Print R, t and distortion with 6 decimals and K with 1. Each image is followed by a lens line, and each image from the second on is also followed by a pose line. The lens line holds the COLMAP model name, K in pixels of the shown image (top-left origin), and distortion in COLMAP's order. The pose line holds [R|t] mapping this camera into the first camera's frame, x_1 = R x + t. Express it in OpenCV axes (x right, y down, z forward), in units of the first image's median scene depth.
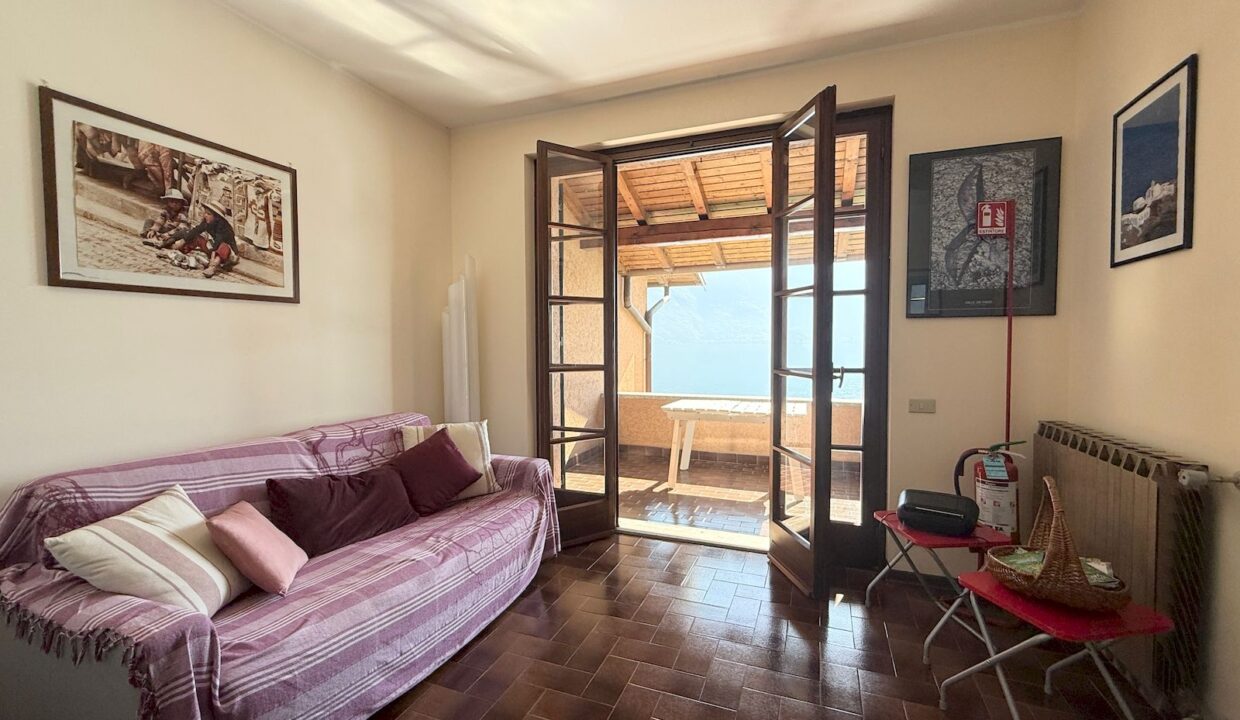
lens RADIAL K [[509.0, 0, 613.5], [0, 509.0, 361.0], [0, 0, 1]] dist [-0.000869, -0.000295]
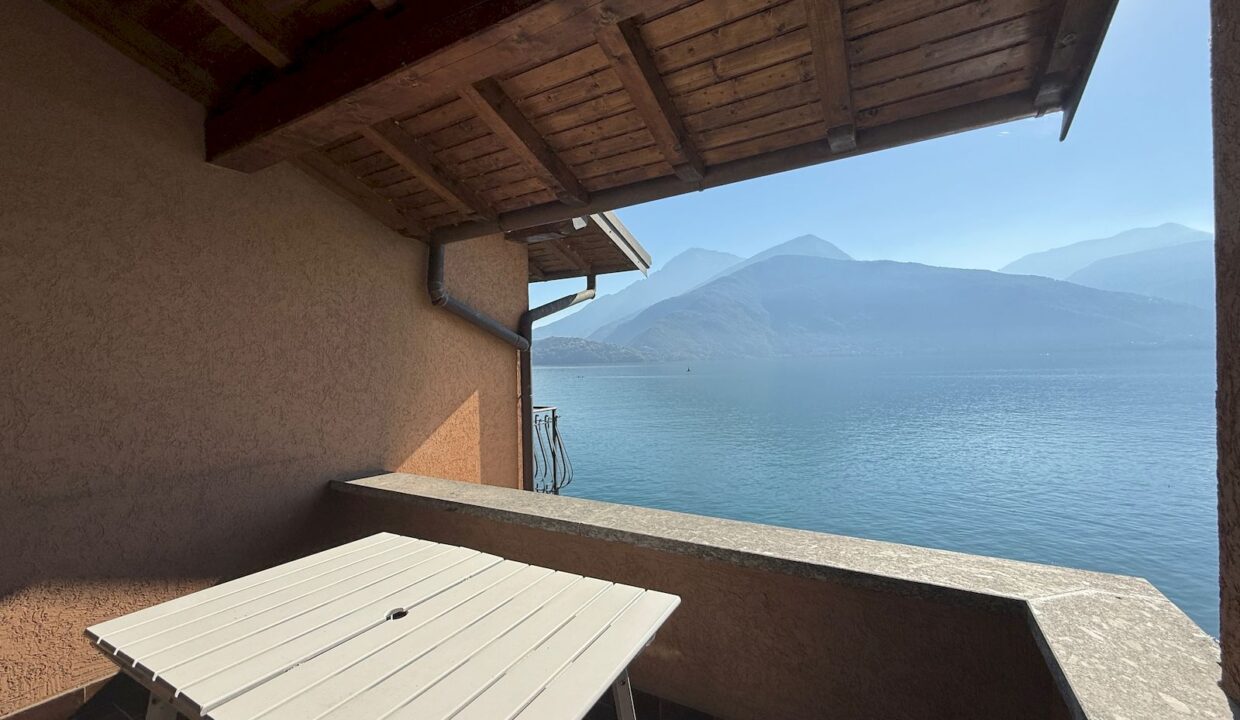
lens RADIAL K [[493.8, 0, 620.0], [0, 493.8, 360.0], [0, 0, 1]] dist [0.000698, 0.000016]
pose [[0.989183, -0.018730, -0.145485, 0.768722], [0.013500, 0.999229, -0.036855, -0.071936], [0.146063, 0.034492, 0.988674, 1.439983]]
